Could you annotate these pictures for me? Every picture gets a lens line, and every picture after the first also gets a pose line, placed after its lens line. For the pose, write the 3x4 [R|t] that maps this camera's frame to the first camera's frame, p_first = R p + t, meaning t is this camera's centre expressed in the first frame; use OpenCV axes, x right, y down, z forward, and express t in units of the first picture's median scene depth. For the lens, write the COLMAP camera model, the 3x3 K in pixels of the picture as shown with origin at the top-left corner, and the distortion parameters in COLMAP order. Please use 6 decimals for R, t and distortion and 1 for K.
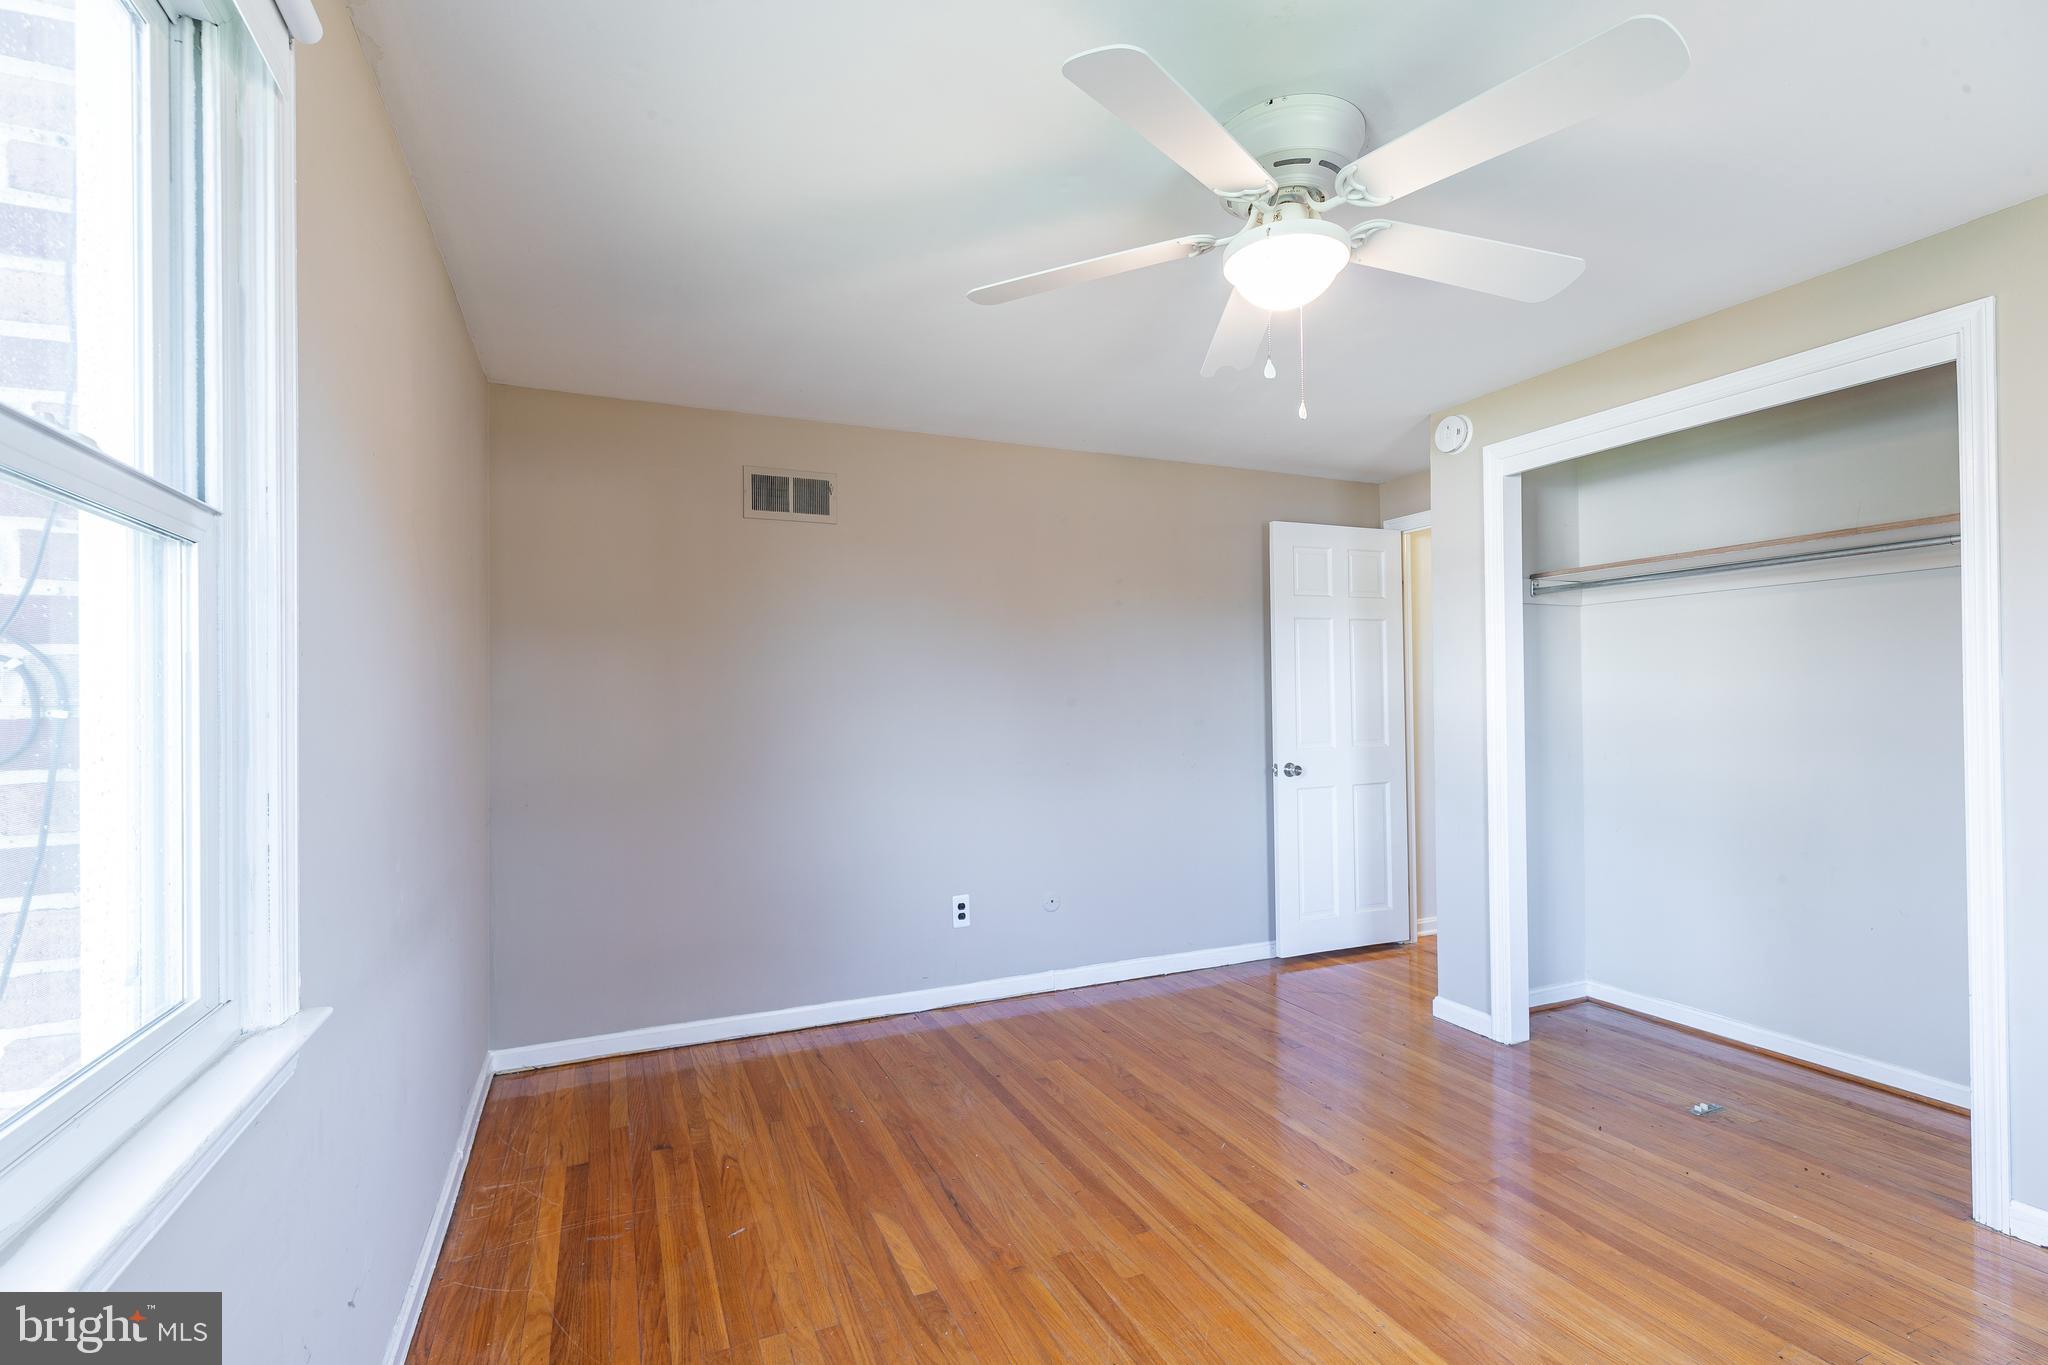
lens RADIAL K [[939.7, 0, 1024.6], [0, 939.7, 693.7], [0, 0, 1]] dist [0.000275, -0.000020]
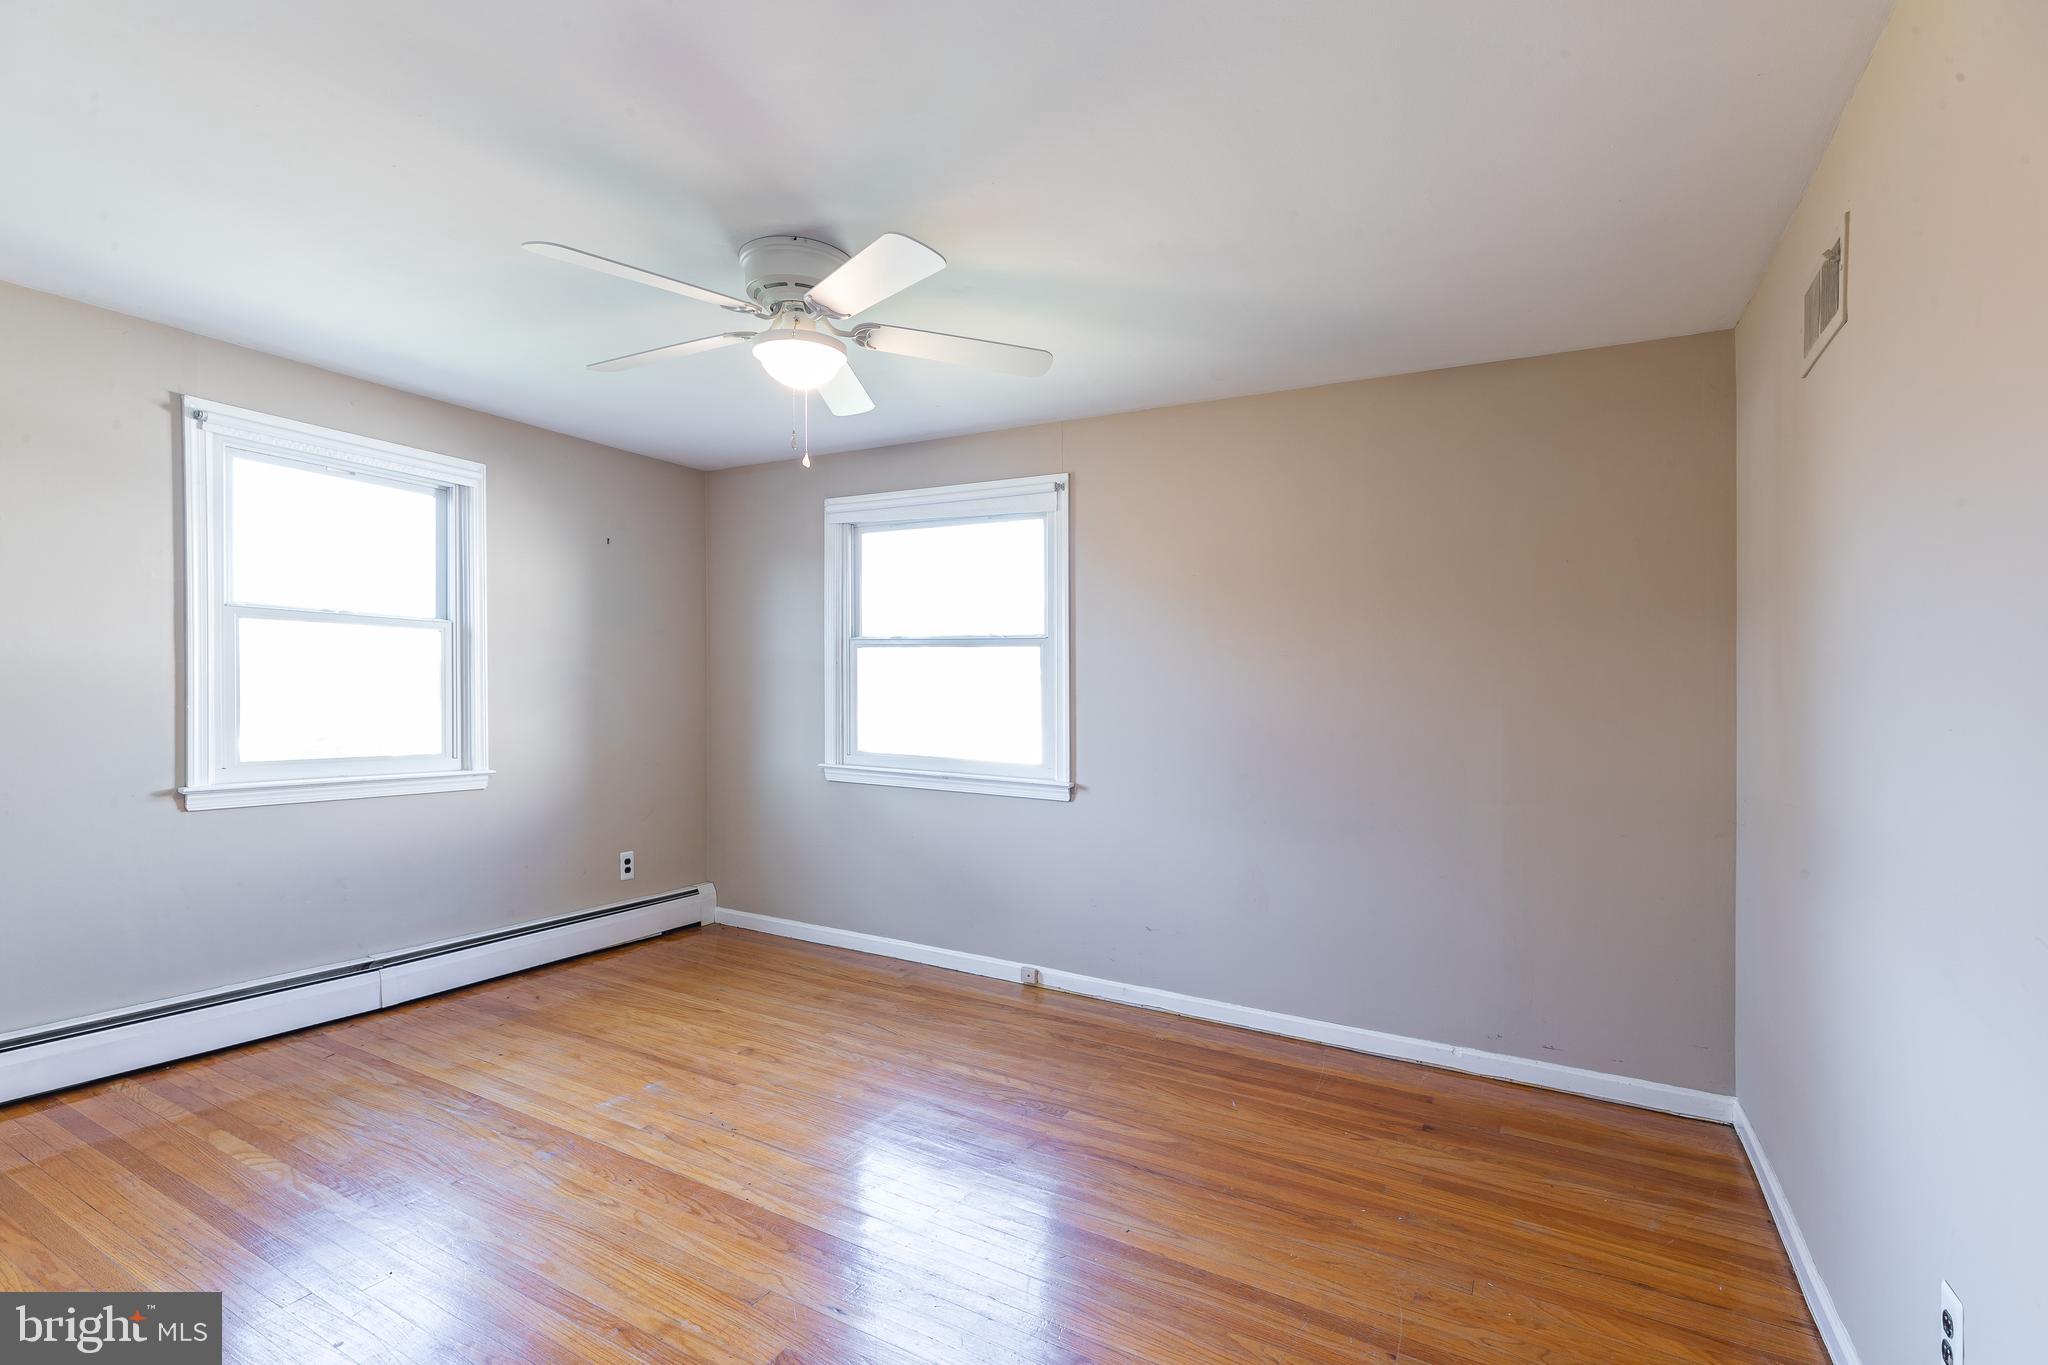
lens RADIAL K [[939.7, 0, 1026.1], [0, 939.7, 689.7], [0, 0, 1]] dist [0.000275, -0.000020]
pose [[-0.805712, -0.005692, -0.592280, 0.690557], [-0.007214, 0.999974, 0.000205, 0.008144], [0.592264, 0.004438, -0.805732, 1.872396]]
